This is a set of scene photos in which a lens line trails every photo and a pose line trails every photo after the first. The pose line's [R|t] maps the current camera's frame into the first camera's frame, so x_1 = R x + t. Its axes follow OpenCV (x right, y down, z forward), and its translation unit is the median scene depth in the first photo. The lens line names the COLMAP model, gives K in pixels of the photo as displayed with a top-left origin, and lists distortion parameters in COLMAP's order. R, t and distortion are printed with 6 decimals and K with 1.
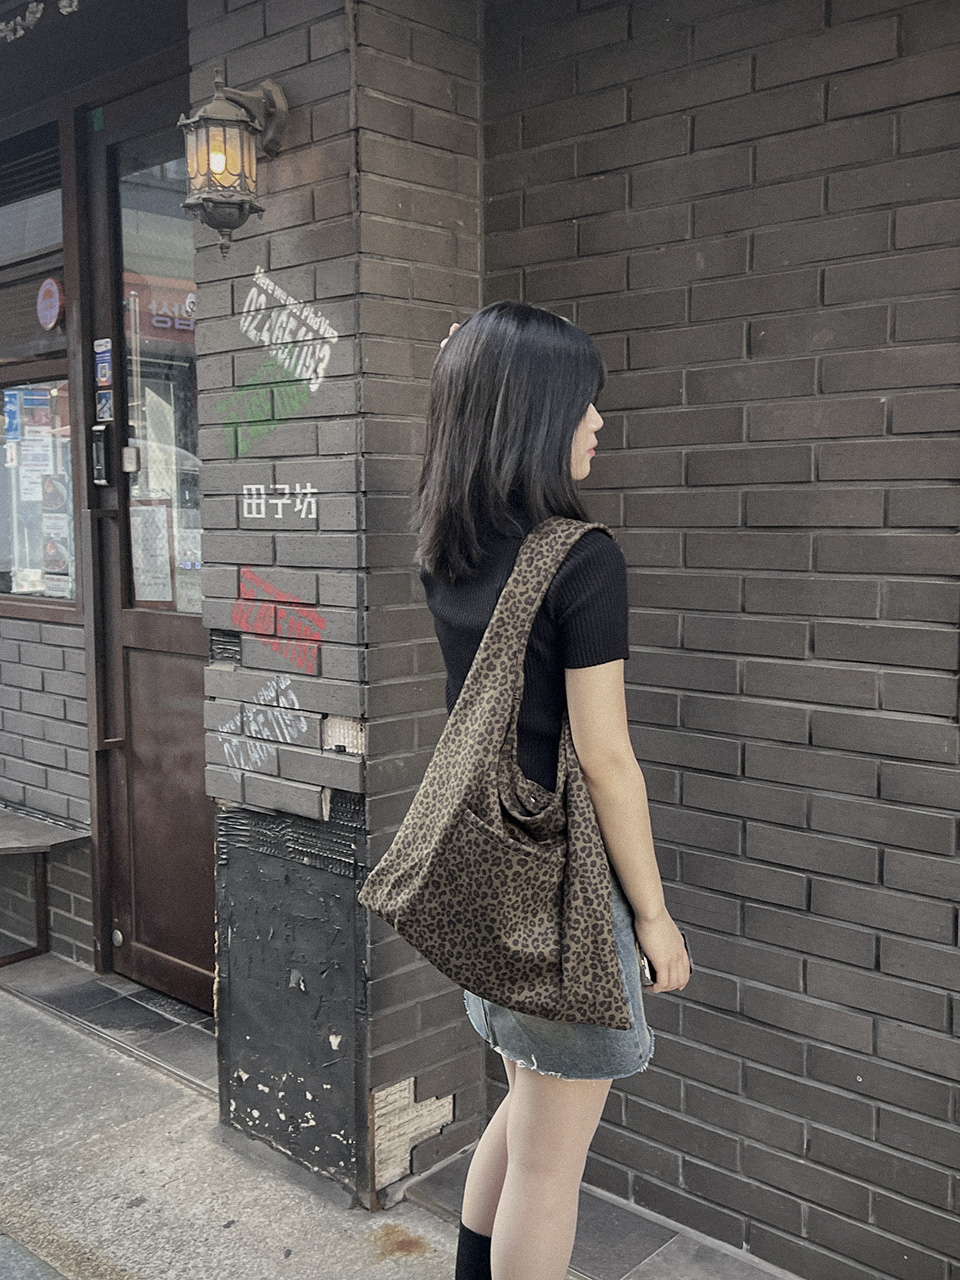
lens RADIAL K [[1351.0, 0, 480.0], [0, 1351.0, 640.0], [0, 0, 1]] dist [0.107790, -0.305322]
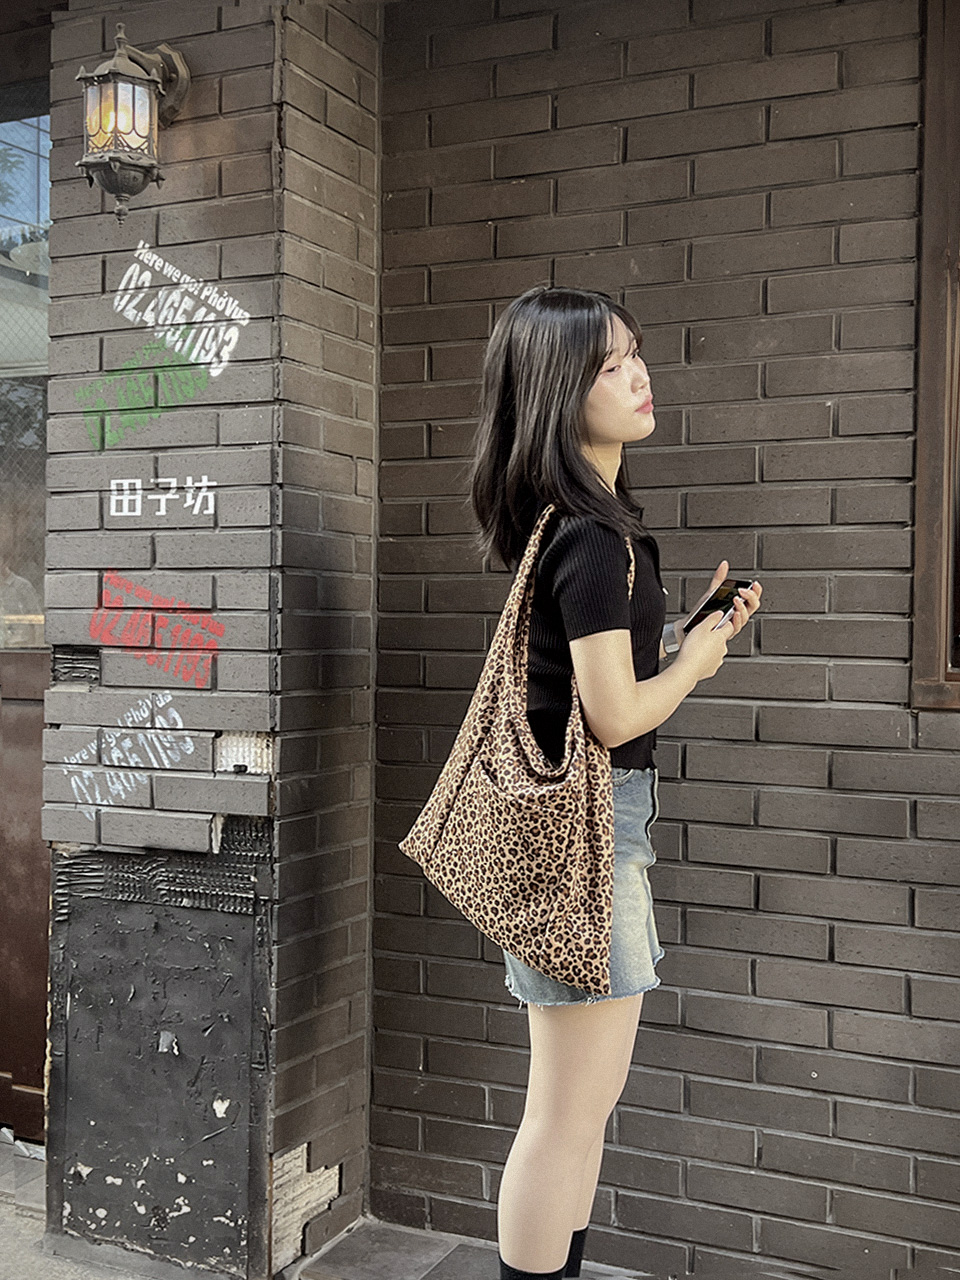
lens RADIAL K [[1535.0, 0, 480.0], [0, 1535.0, 640.0], [0, 0, 1]] dist [0.087971, -0.255242]
pose [[0.952819, 0.014505, 0.303191, -0.262820], [0.013938, 0.995713, -0.091440, 0.090901], [-0.303218, 0.091352, 0.948533, -0.024948]]
